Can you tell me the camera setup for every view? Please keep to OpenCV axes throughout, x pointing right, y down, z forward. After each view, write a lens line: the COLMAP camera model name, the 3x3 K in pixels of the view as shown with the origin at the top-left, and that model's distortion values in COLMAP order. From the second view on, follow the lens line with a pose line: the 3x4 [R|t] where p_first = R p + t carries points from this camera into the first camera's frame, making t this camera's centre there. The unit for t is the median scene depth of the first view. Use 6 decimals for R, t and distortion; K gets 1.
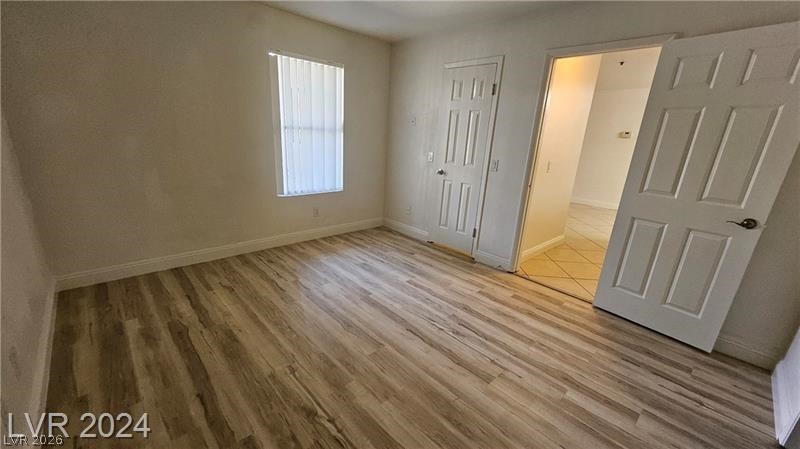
lens RADIAL K [[317.5, 0, 390.7], [0, 317.5, 229.9], [0, 0, 1]] dist [-0.001797, -0.000205]
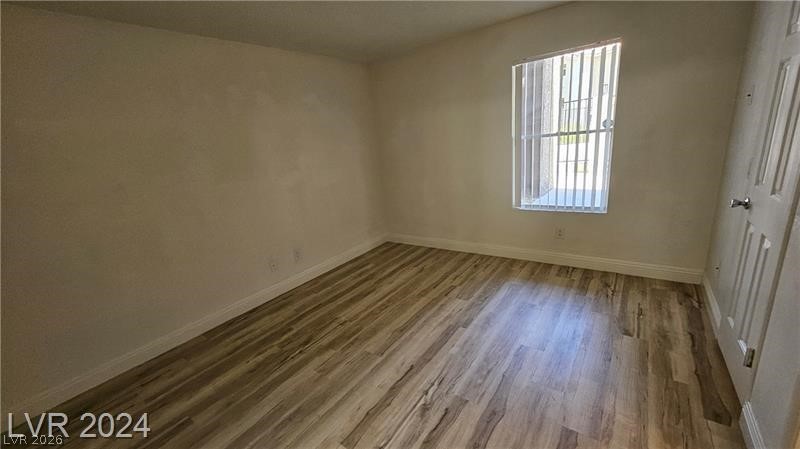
lens RADIAL K [[317.5, 0, 390.7], [0, 317.5, 229.9], [0, 0, 1]] dist [-0.001797, -0.000205]
pose [[0.171880, 0.197230, -0.965172, 0.700747], [-0.185226, 0.968749, 0.164976, -0.171134], [0.967548, 0.150419, 0.203041, 0.569651]]
